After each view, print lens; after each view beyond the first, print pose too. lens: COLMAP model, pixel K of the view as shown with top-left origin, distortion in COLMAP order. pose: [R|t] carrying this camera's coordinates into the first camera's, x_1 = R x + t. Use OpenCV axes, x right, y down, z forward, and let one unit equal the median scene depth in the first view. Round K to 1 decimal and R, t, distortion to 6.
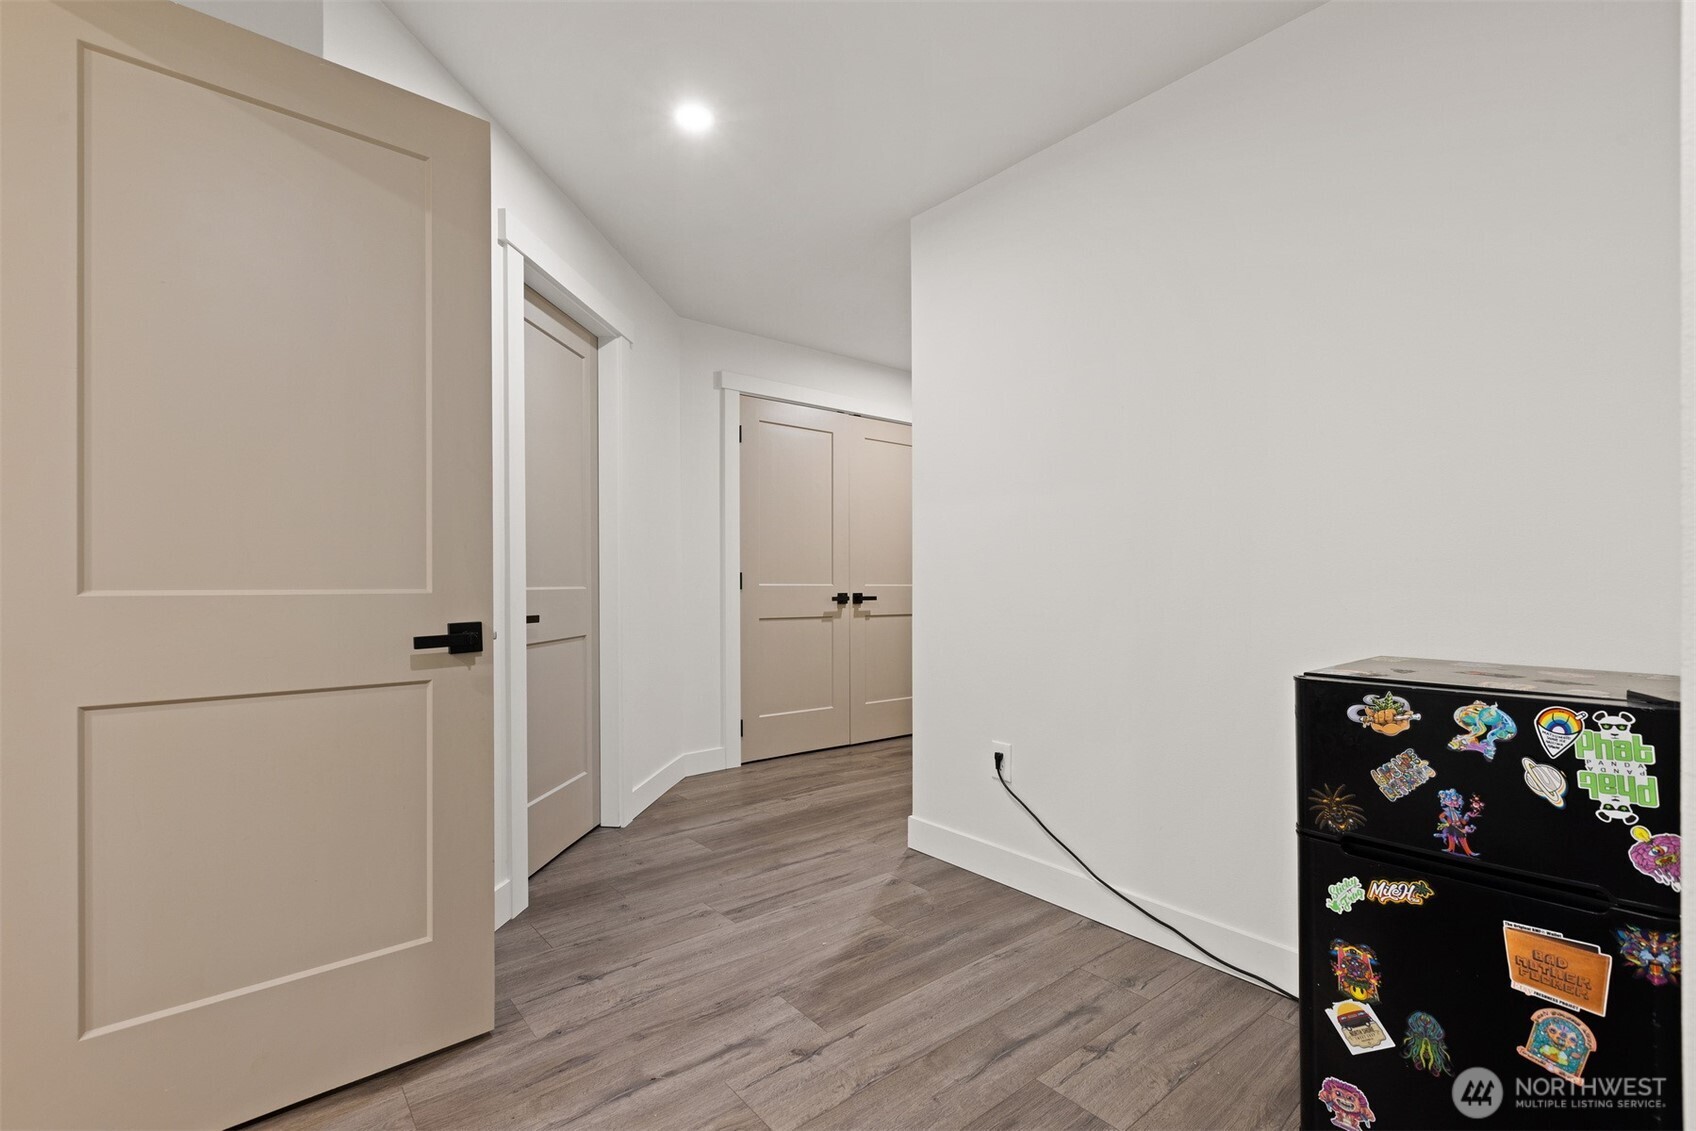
lens RADIAL K [[768.9, 0, 848.2], [0, 768.9, 571.5], [0, 0, 1]] dist [-0.003083, -0.000298]
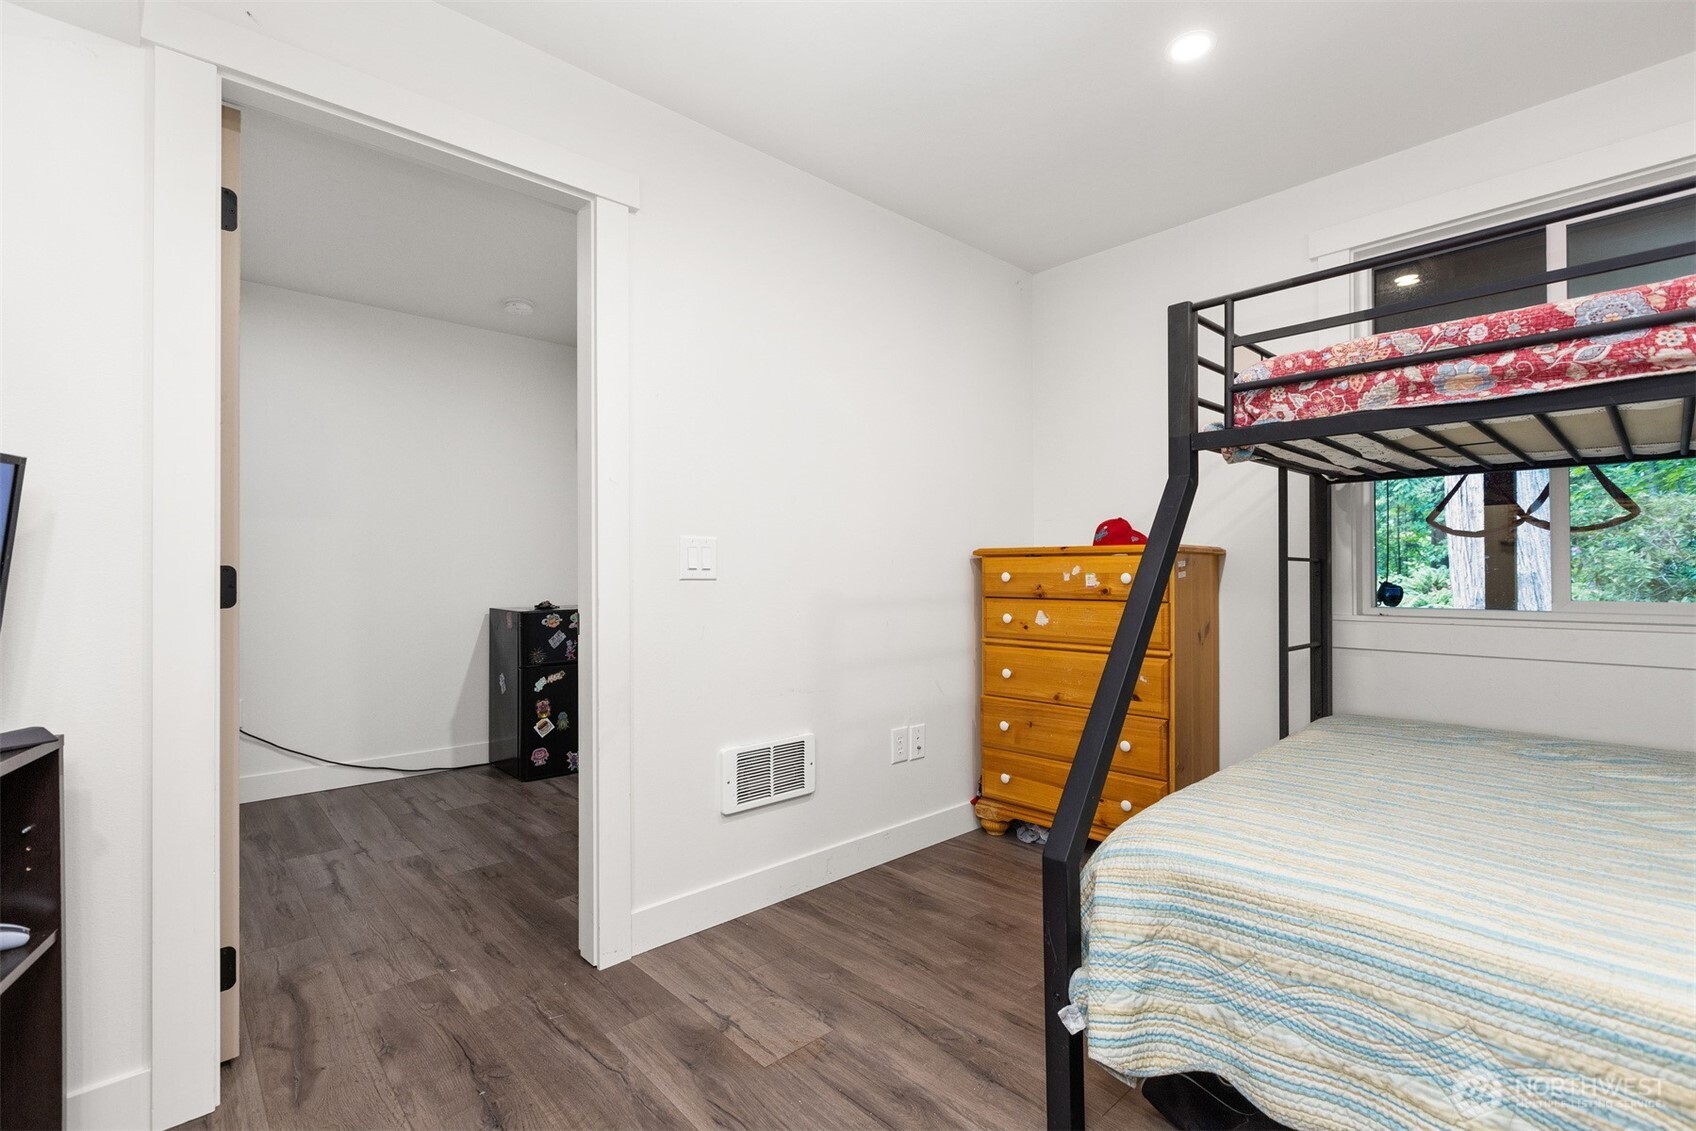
lens RADIAL K [[768.9, 0, 848.3], [0, 768.9, 566.7], [0, 0, 1]] dist [-0.003083, -0.000298]
pose [[-0.053951, 0.002614, 0.998540, -2.022635], [-0.000911, 0.999996, -0.002667, -0.019248], [-0.998543, -0.001053, -0.053949, -0.014834]]
